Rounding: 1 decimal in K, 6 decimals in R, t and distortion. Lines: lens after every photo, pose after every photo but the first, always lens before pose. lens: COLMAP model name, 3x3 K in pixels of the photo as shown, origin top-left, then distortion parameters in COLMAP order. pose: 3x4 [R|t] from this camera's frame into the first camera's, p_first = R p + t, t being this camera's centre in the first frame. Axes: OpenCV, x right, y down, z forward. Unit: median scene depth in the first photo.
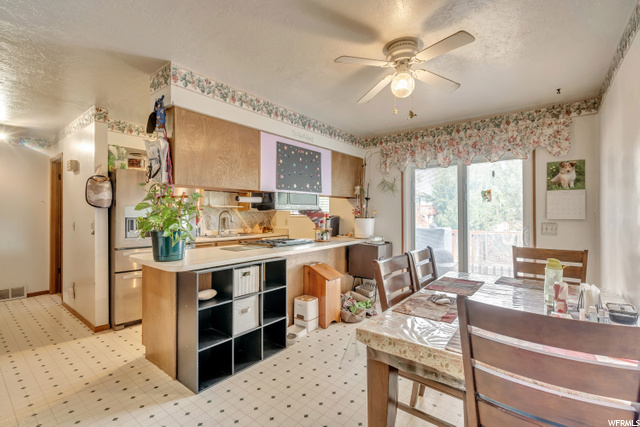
lens RADIAL K [[295.3, 0, 322.9], [0, 295.3, 212.6], [0, 0, 1]] dist [0.002678, 0.000461]
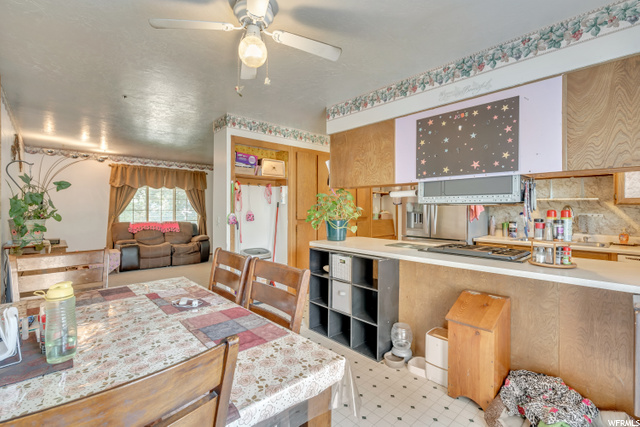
lens RADIAL K [[295.3, 0, 320.4], [0, 295.3, 211.1], [0, 0, 1]] dist [0.002678, 0.000461]
pose [[-0.160073, 0.007134, -0.987079, 0.685975], [-0.002694, 0.999967, 0.007664, 0.004353], [0.987101, 0.003886, -0.160049, 0.859606]]
